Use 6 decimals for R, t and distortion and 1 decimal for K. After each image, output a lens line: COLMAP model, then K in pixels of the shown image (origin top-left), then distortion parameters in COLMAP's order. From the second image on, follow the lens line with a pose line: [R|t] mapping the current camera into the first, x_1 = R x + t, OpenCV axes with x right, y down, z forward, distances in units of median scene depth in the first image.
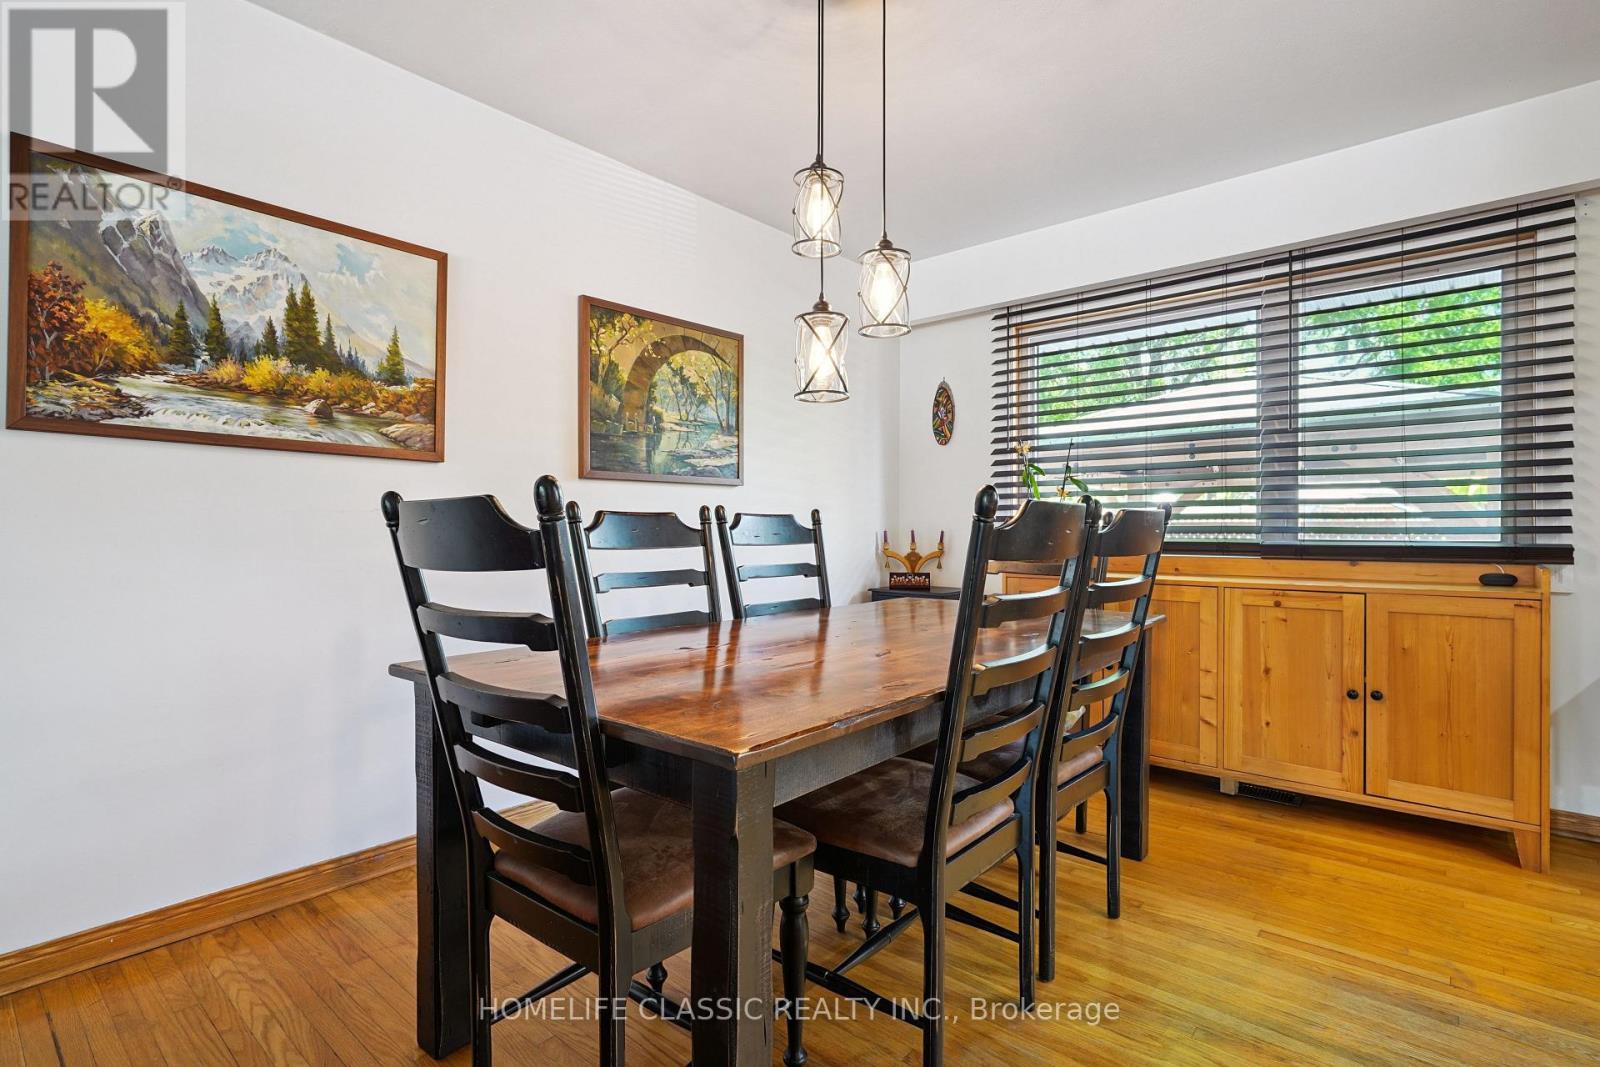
lens RADIAL K [[771.5, 0, 797.2], [0, 771.5, 530.6], [0, 0, 1]] dist [-0.009245, 0.006462]
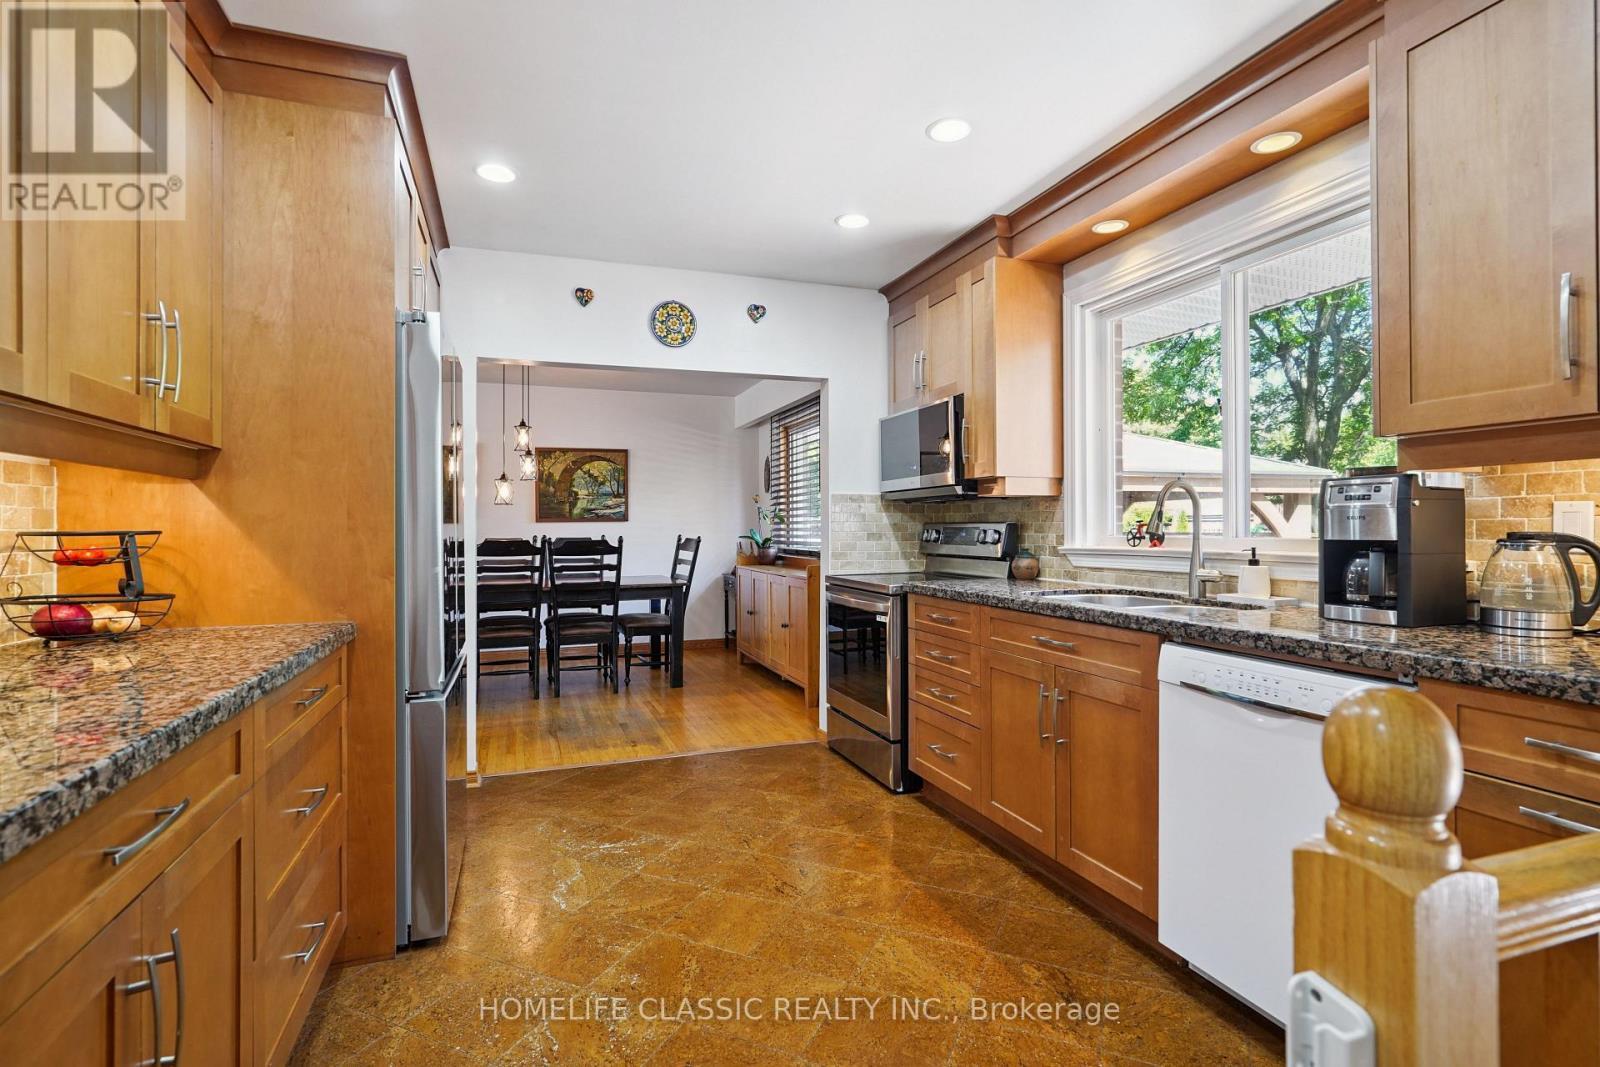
lens RADIAL K [[771.5, 0, 798.1], [0, 771.5, 526.9], [0, 0, 1]] dist [-0.009245, 0.006462]
pose [[0.871491, -0.006247, -0.490372, 2.039507], [0.003457, 0.999972, -0.006597, -0.041734], [0.490399, 0.004054, 0.871489, -0.895570]]
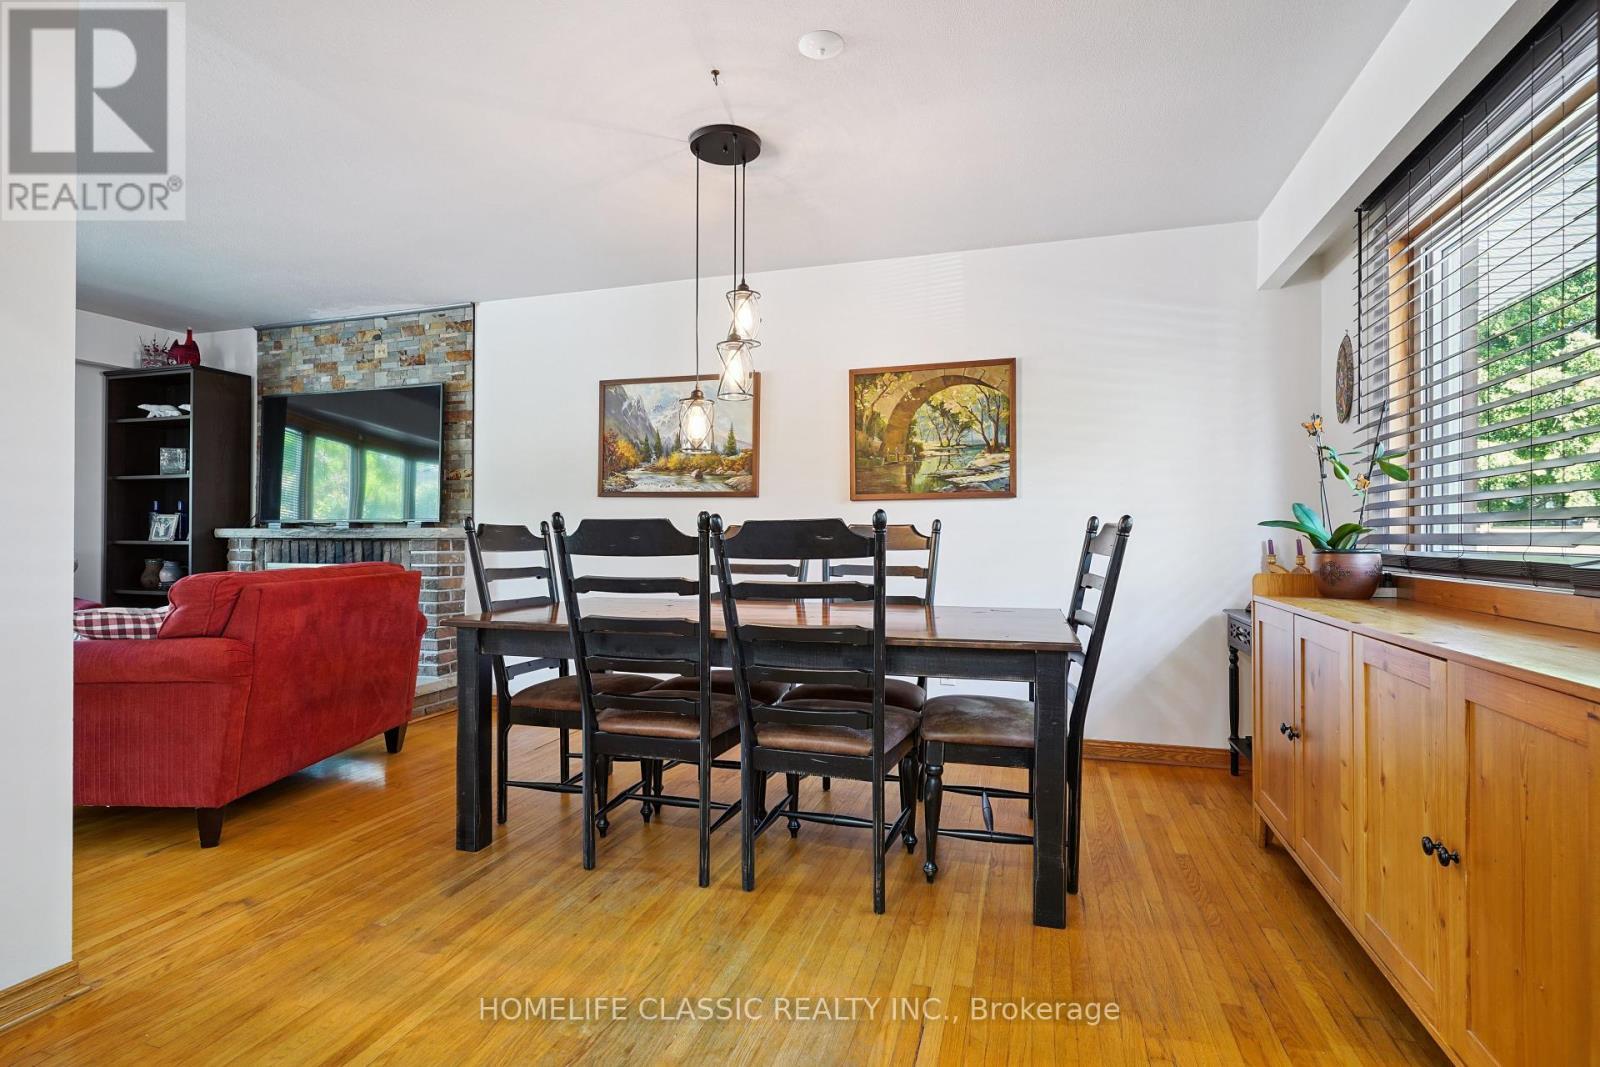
lens RADIAL K [[771.5, 0, 801.6], [0, 771.5, 534.3], [0, 0, 1]] dist [-0.009245, 0.006462]
pose [[0.401958, -0.004453, -0.915647, 1.194508], [-0.005439, 0.999959, -0.007250, 0.004231], [0.915642, 0.007894, 0.401918, 0.444000]]
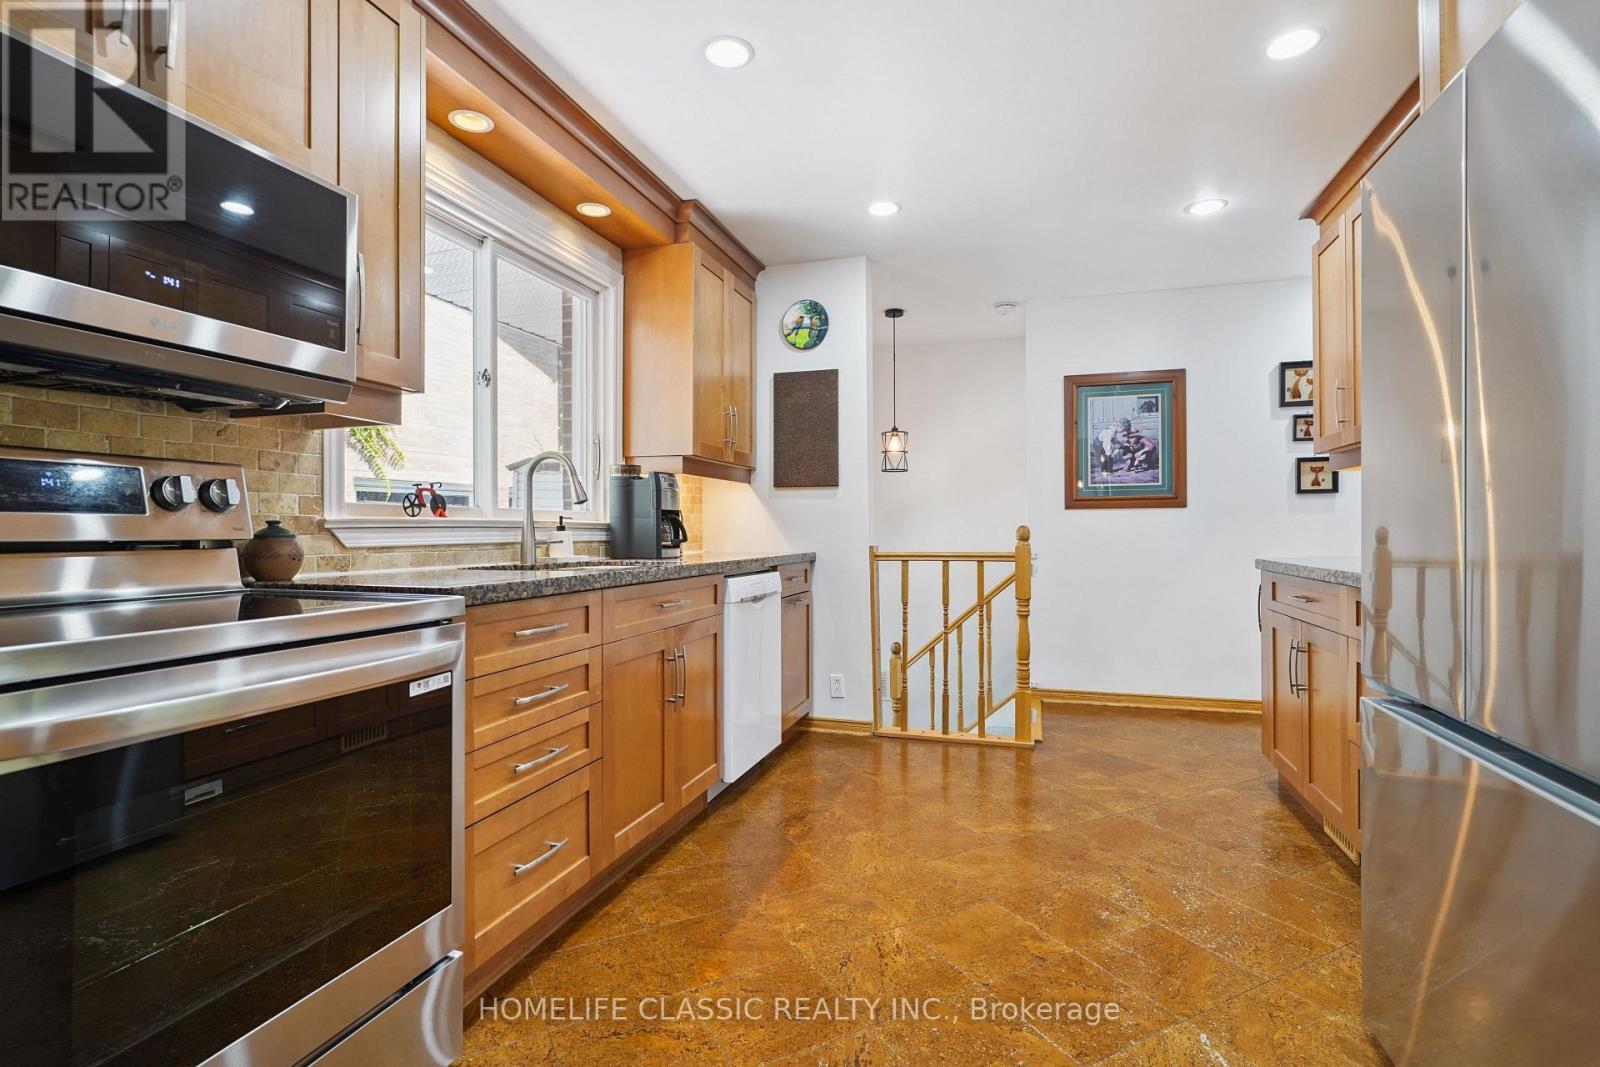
lens RADIAL K [[771.5, 0, 799.1], [0, 771.5, 530.2], [0, 0, 1]] dist [-0.009245, 0.006462]
pose [[-0.399818, -0.000330, 0.916594, 0.760348], [0.006387, 0.999975, 0.003146, 0.003120], [-0.916572, 0.007112, -0.399806, 0.465600]]
